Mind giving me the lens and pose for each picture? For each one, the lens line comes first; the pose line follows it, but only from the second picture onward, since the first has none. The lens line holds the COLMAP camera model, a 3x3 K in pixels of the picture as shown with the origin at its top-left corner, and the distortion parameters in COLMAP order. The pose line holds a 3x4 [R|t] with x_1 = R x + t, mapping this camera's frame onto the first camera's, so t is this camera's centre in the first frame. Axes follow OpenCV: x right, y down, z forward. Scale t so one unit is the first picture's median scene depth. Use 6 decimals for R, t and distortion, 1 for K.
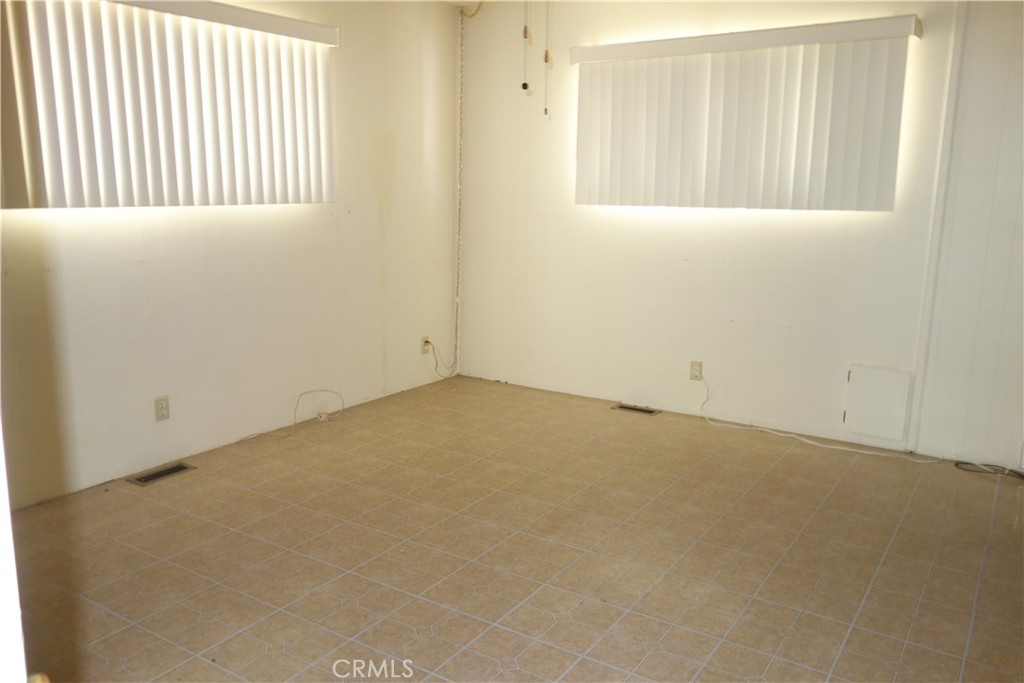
lens RADIAL K [[815.3, 0, 507.8], [0, 815.3, 344.7], [0, 0, 1]] dist [0.002884, 0.011604]
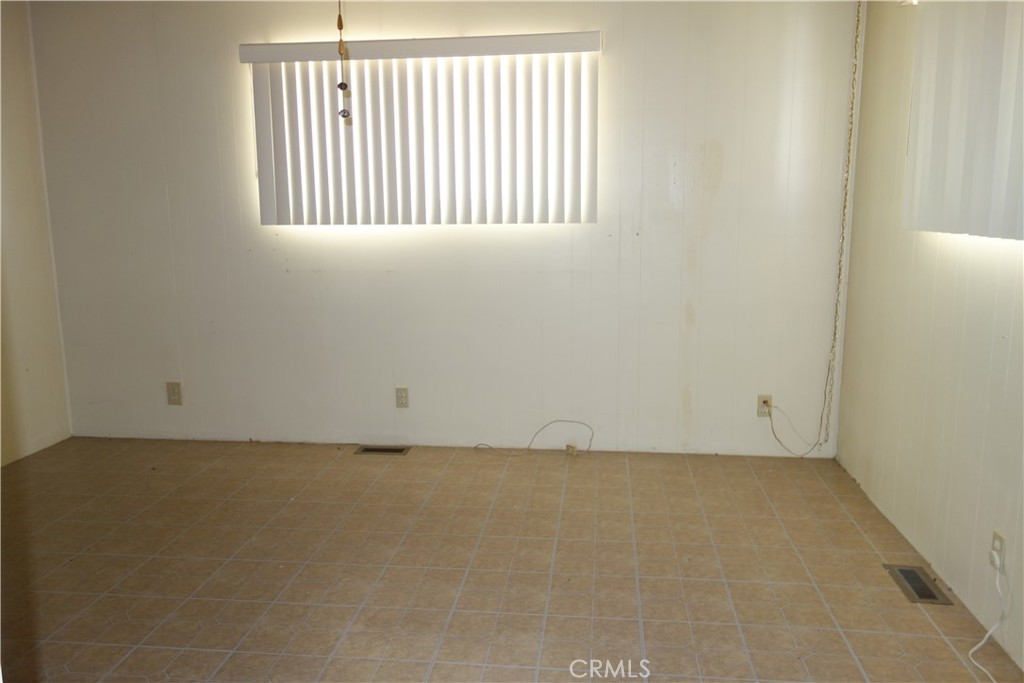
lens RADIAL K [[815.3, 0, 508.7], [0, 815.3, 339.7], [0, 0, 1]] dist [0.002884, 0.011604]
pose [[0.440425, 0.133353, -0.887831, 0.661969], [-0.158786, 0.984888, 0.069162, -0.106692], [0.883636, 0.110514, 0.454943, 0.592932]]
